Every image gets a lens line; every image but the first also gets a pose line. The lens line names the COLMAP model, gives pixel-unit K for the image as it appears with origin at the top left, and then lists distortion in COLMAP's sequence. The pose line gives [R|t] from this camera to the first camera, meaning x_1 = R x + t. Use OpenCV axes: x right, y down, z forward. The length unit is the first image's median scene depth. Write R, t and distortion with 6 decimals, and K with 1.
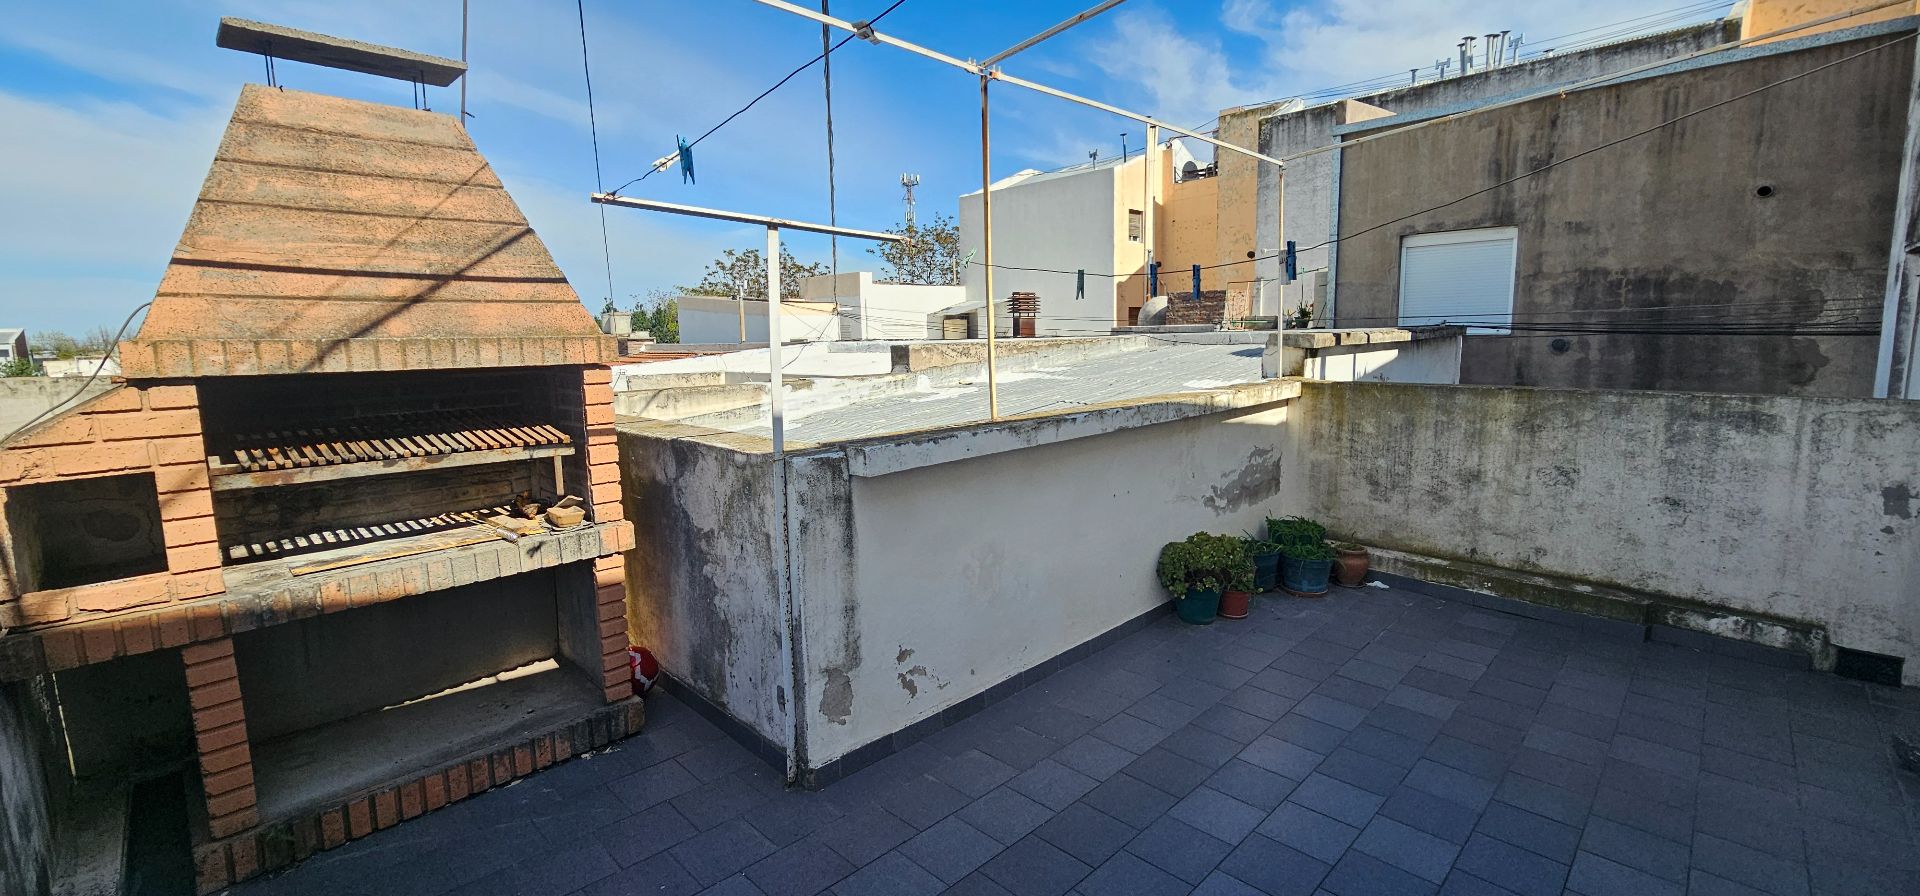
lens RADIAL K [[788.1, 0, 963.6], [0, 788.1, 437.8], [0, 0, 1]] dist [-0.000871, 0.000082]
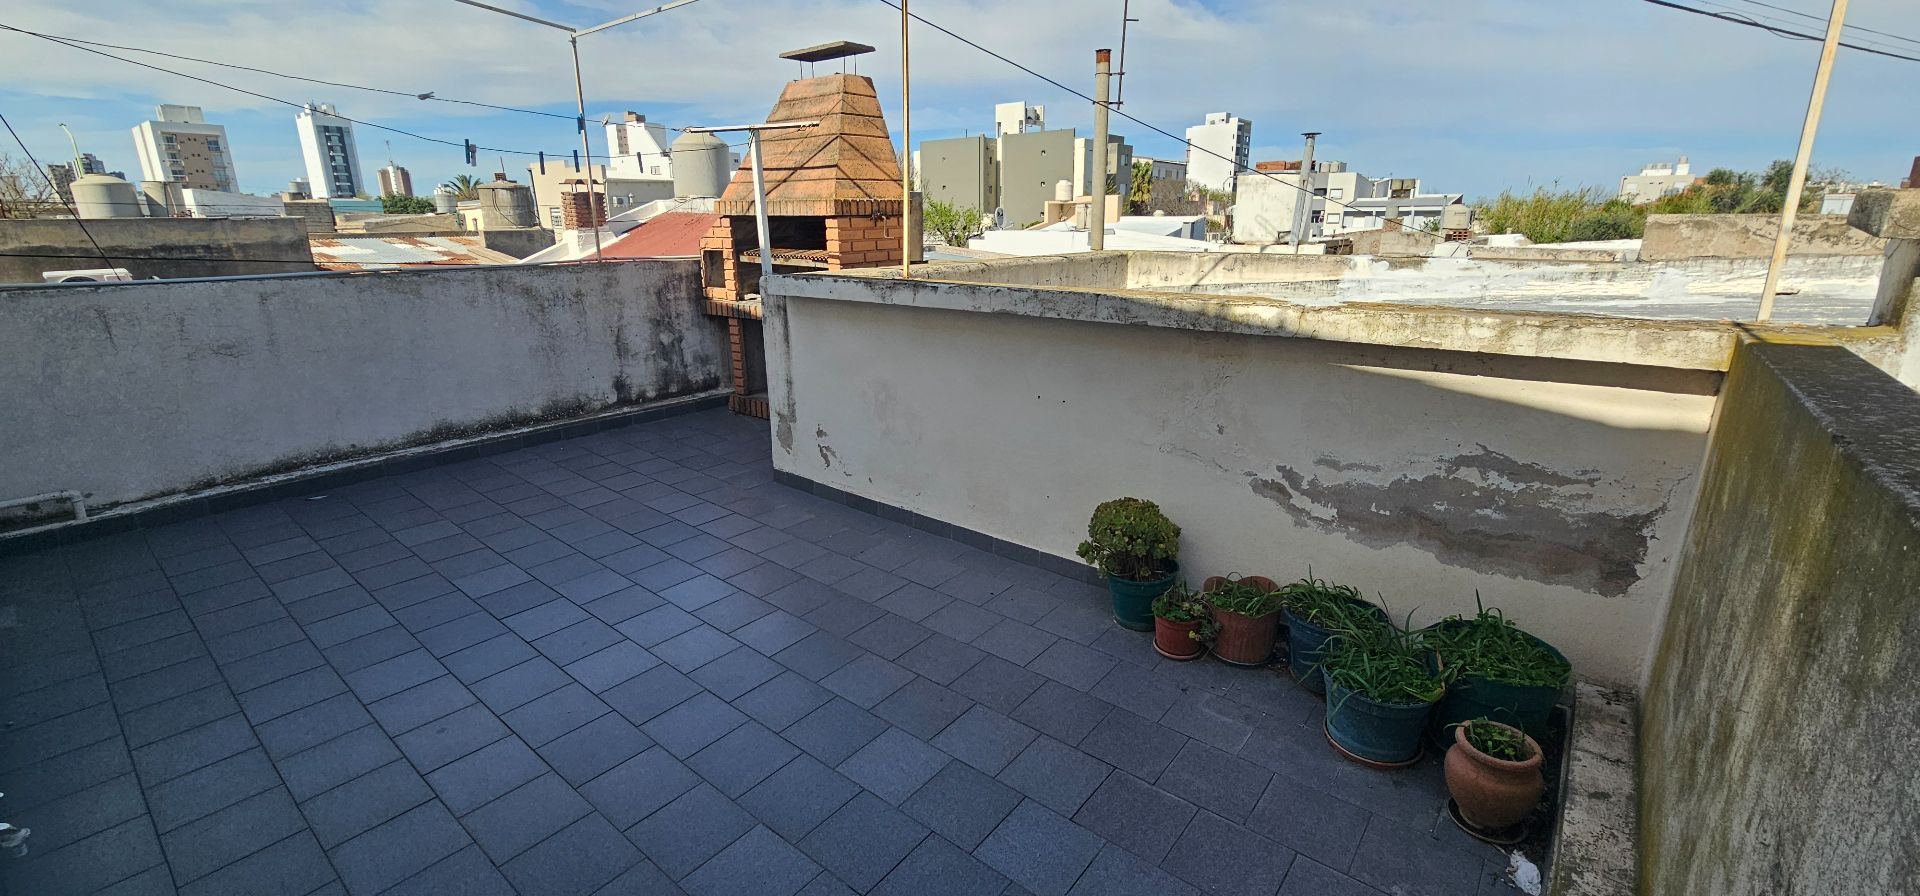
lens RADIAL K [[788.1, 0, 963.6], [0, 788.1, 437.8], [0, 0, 1]] dist [-0.000871, 0.000082]
pose [[0.099175, 0.287621, -0.952596, 1.288689], [-0.128970, 0.952956, 0.274303, -0.135398], [0.986677, 0.095652, 0.131603, 1.060844]]
